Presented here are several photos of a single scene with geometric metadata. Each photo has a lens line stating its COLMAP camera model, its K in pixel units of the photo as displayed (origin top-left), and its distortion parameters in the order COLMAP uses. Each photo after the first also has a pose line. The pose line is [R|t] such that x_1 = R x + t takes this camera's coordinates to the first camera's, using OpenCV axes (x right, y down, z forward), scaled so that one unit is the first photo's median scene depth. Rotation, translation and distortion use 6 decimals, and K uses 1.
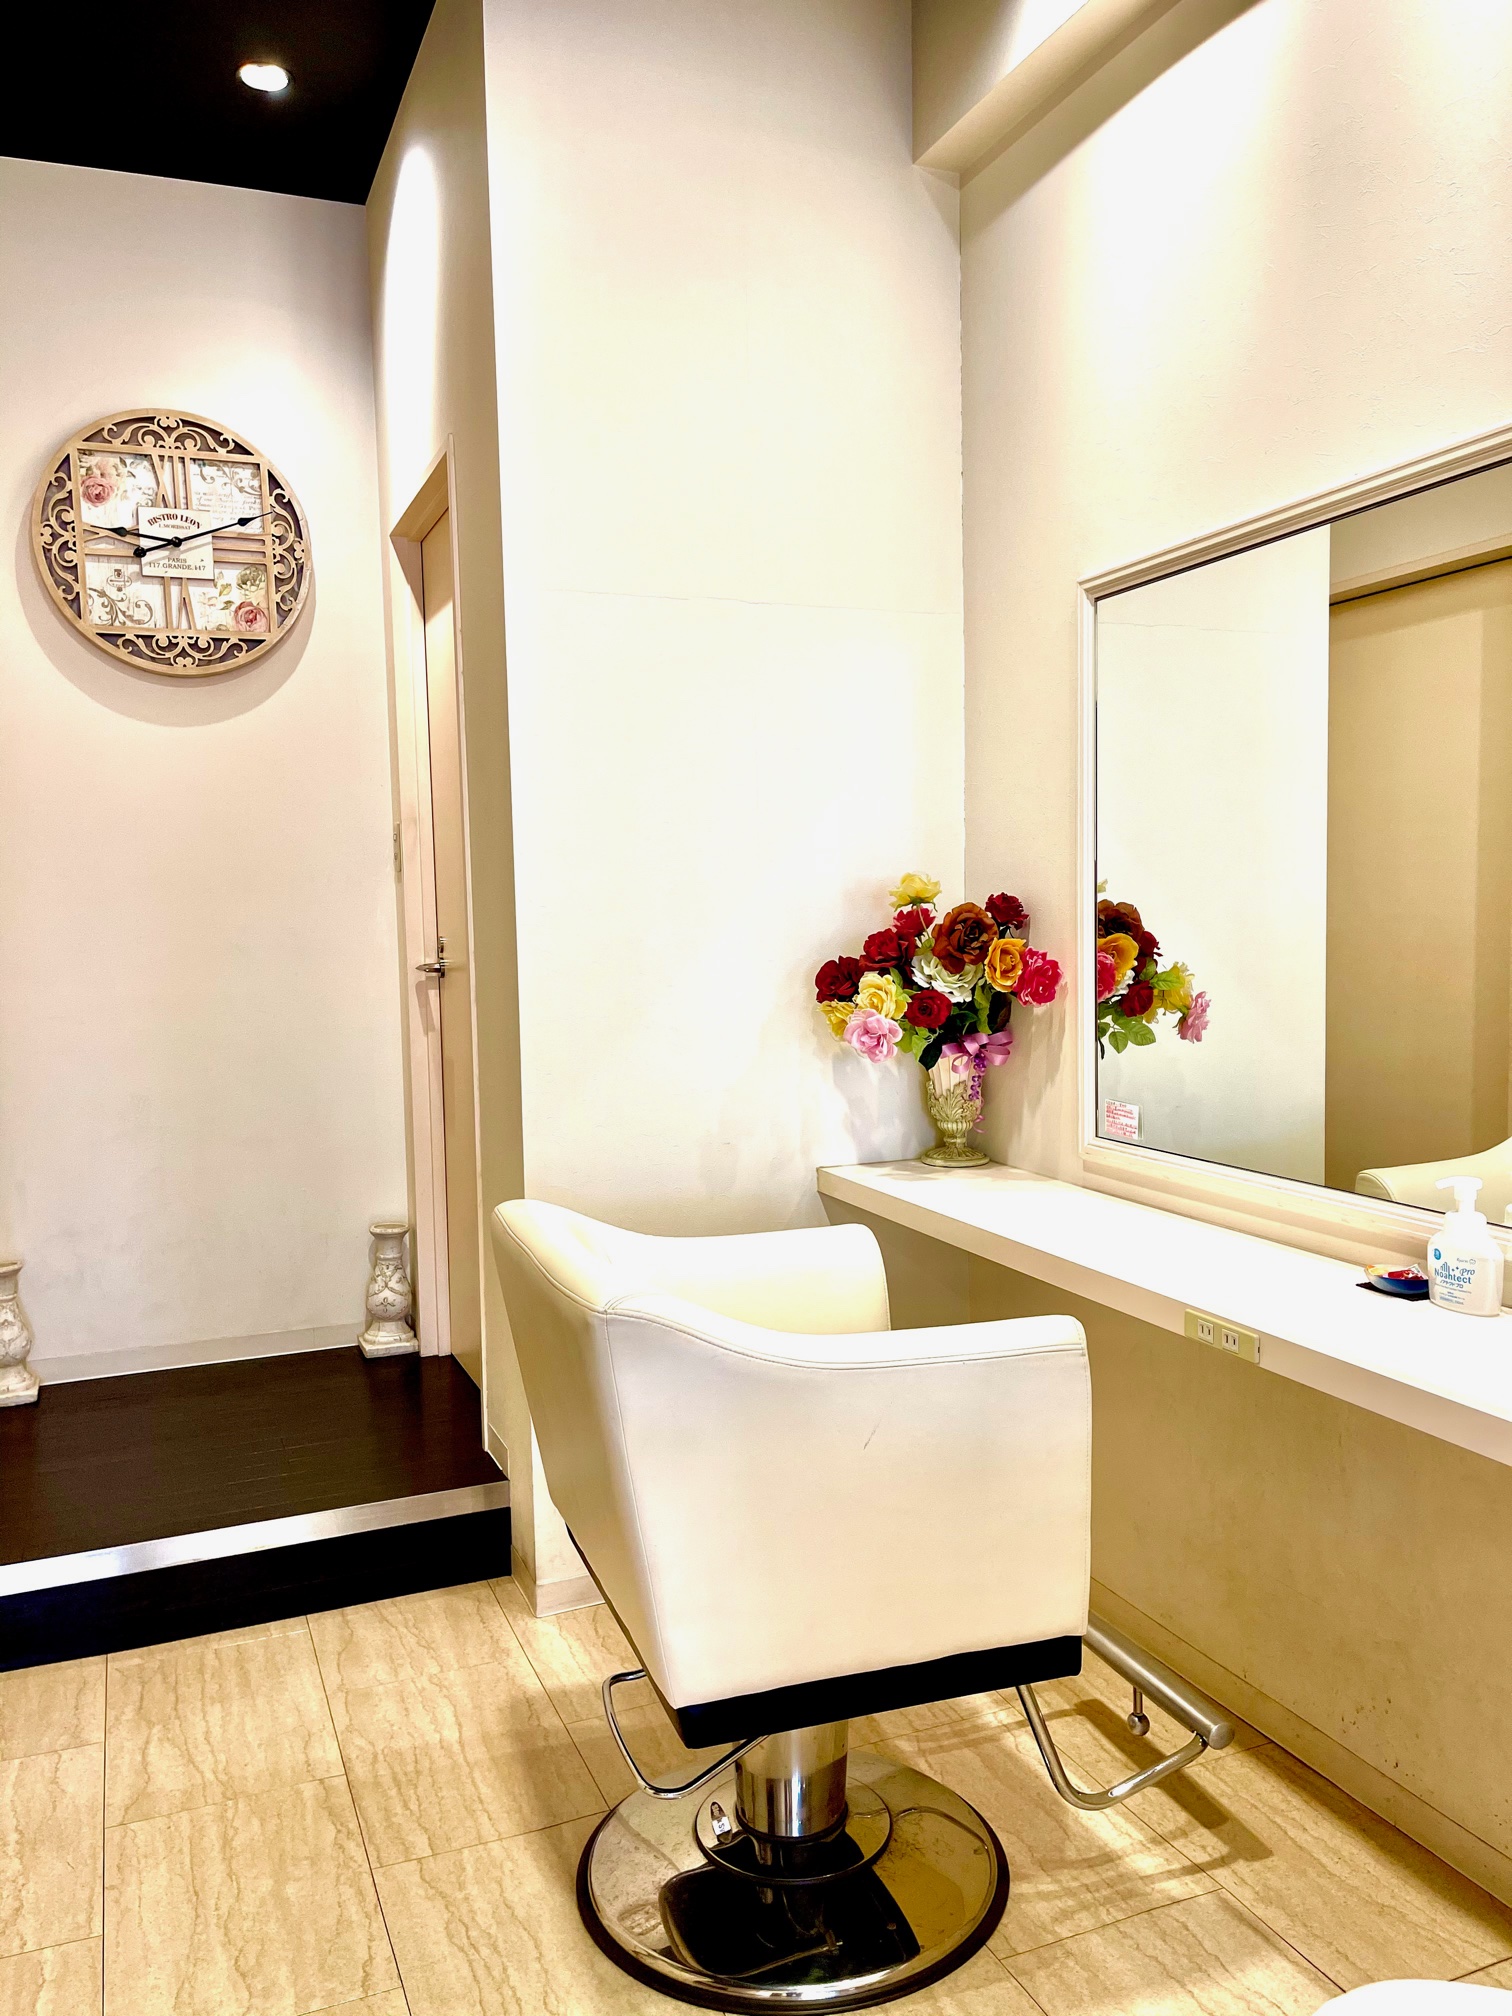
lens RADIAL K [[1555.0, 0, 768.9], [0, 1555.0, 1006.1], [0, 0, 1]] dist [0.032112, 0.006251]
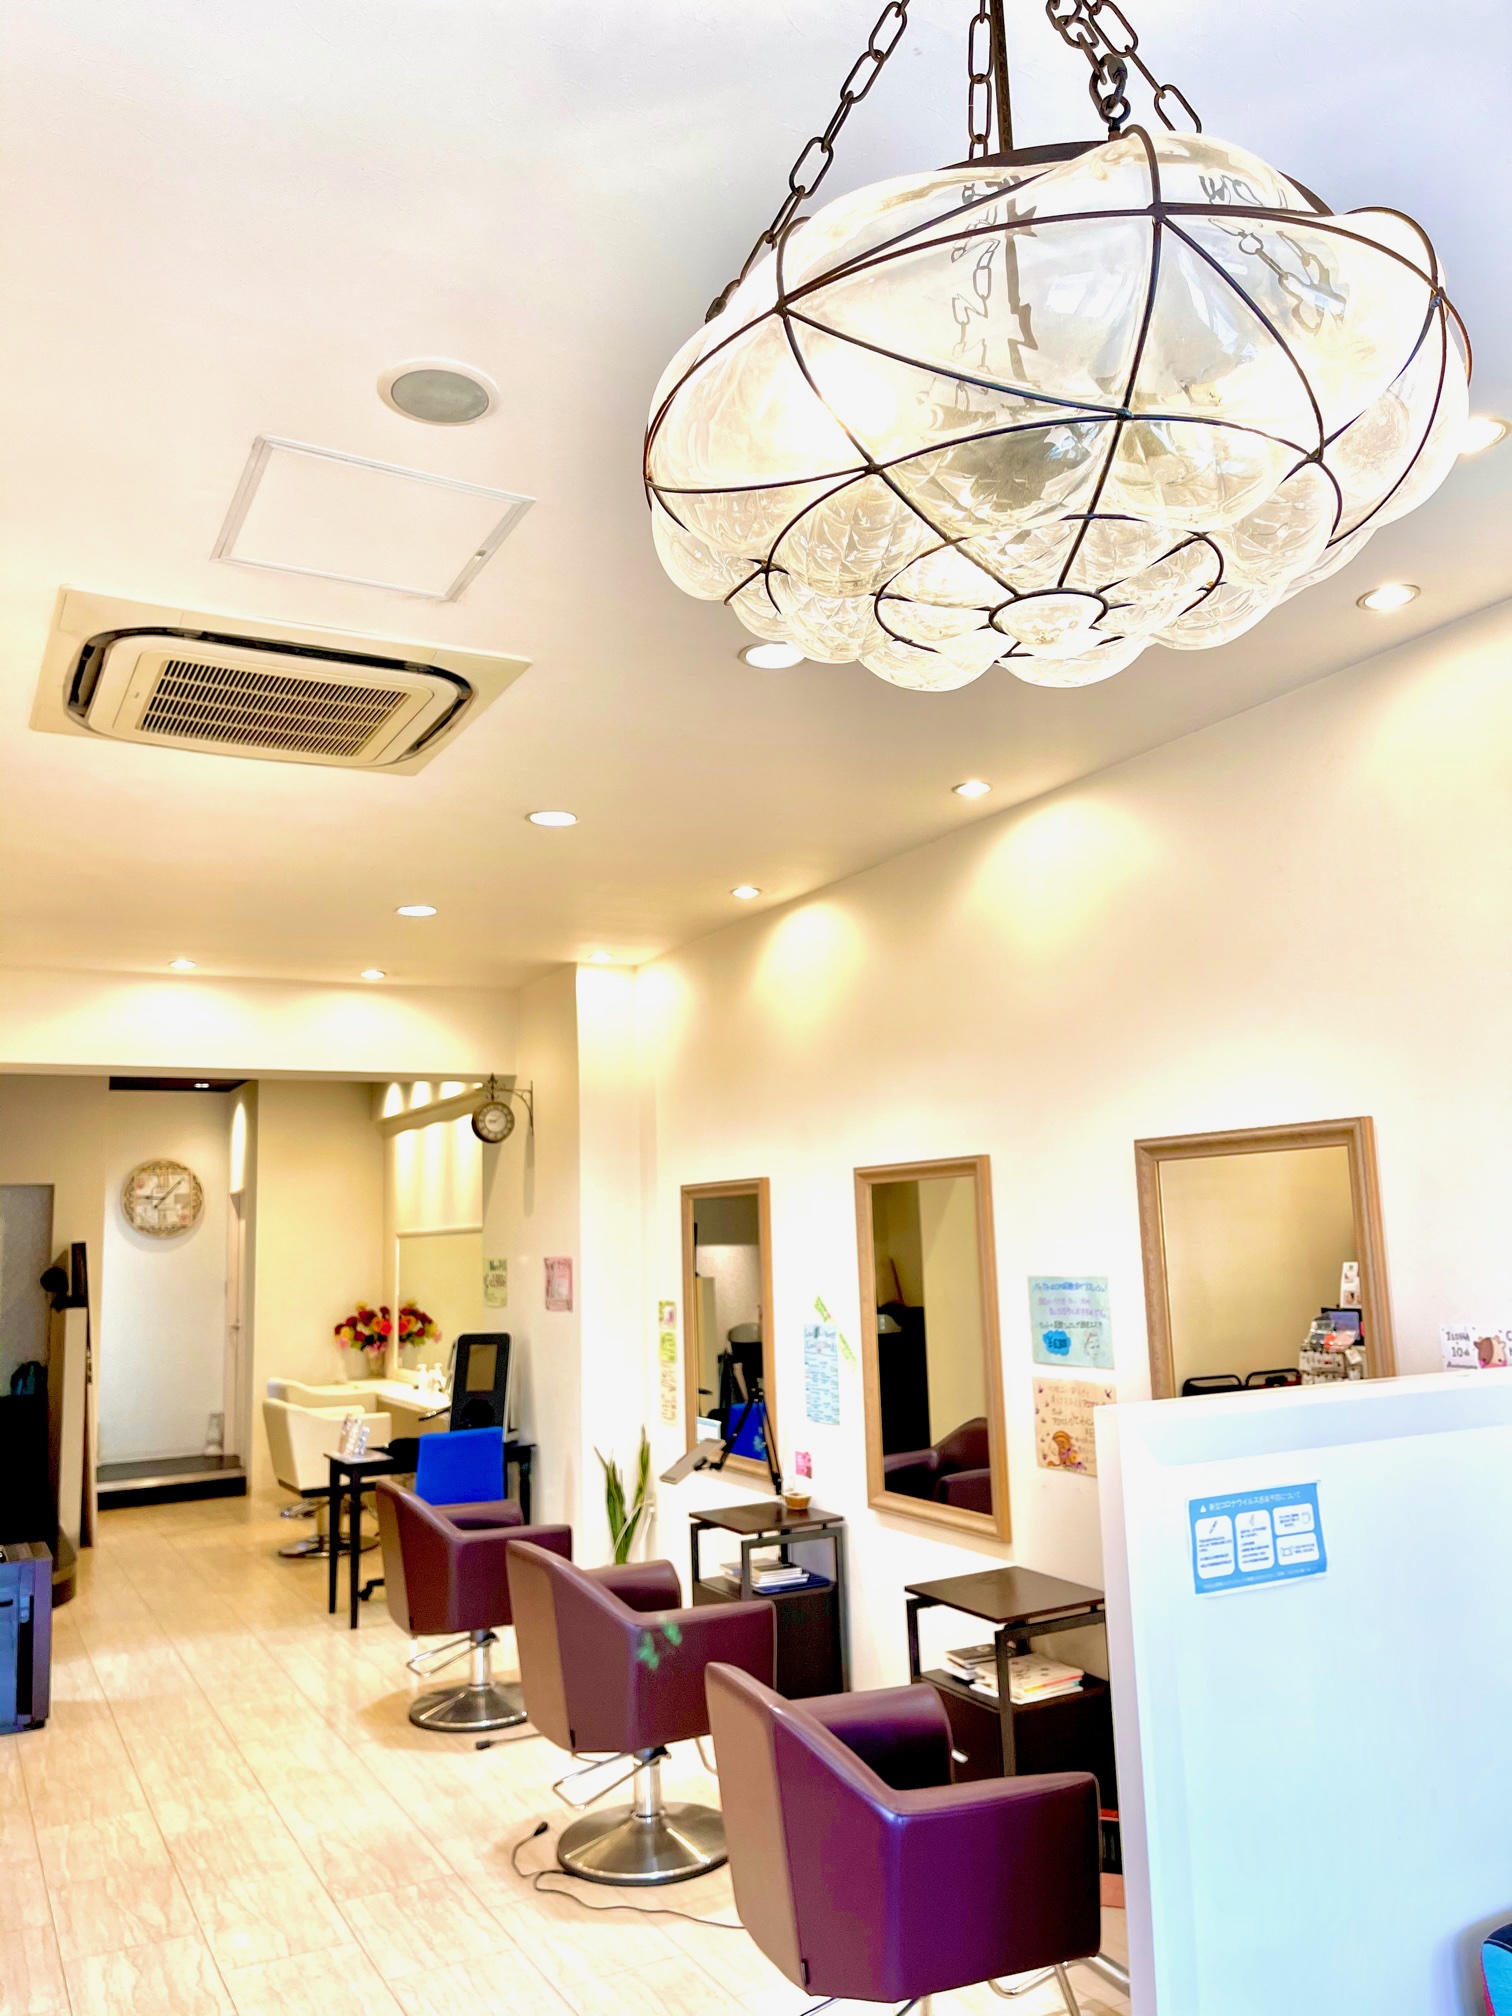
lens RADIAL K [[1555.0, 0, 748.1], [0, 1555.0, 1025.5], [0, 0, 1]] dist [0.032112, 0.006251]
pose [[0.996206, 0.004708, 0.086904, 0.587636], [0.012826, 0.979691, -0.200104, 0.027015], [-0.086081, 0.200459, 0.975913, -2.496684]]
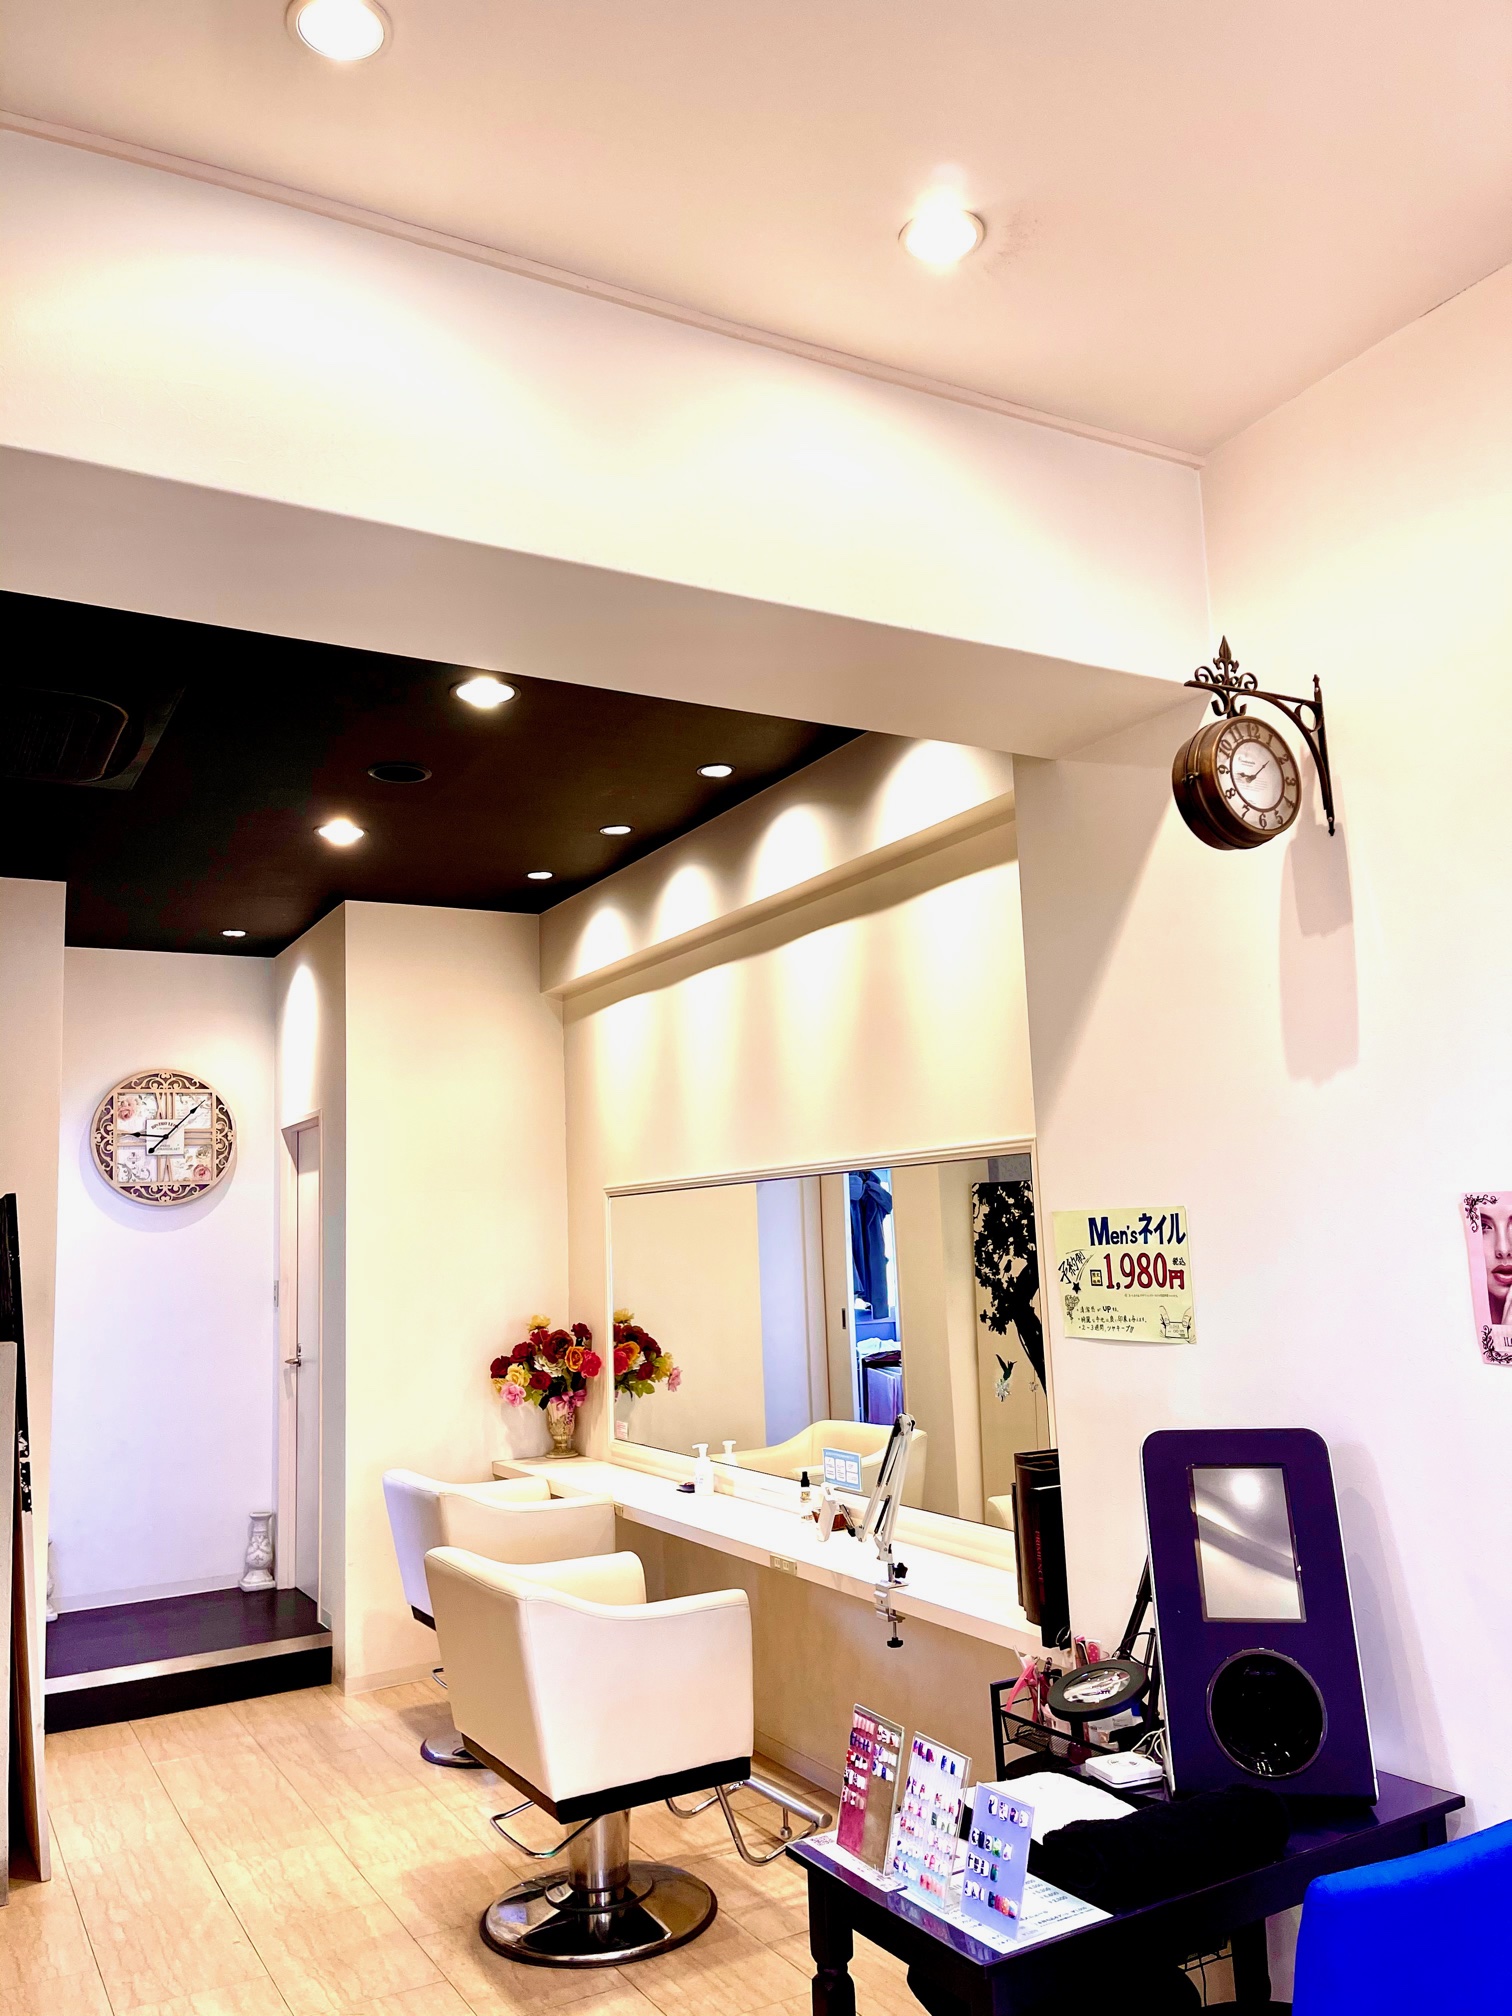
lens RADIAL K [[1555.0, 0, 761.8], [0, 1555.0, 1016.3], [0, 0, 1]] dist [0.032112, 0.006251]
pose [[0.993433, -0.002556, 0.114389, 0.126757], [0.025866, 0.978885, -0.202768, -0.036574], [-0.111456, 0.204395, 0.972523, -0.975504]]
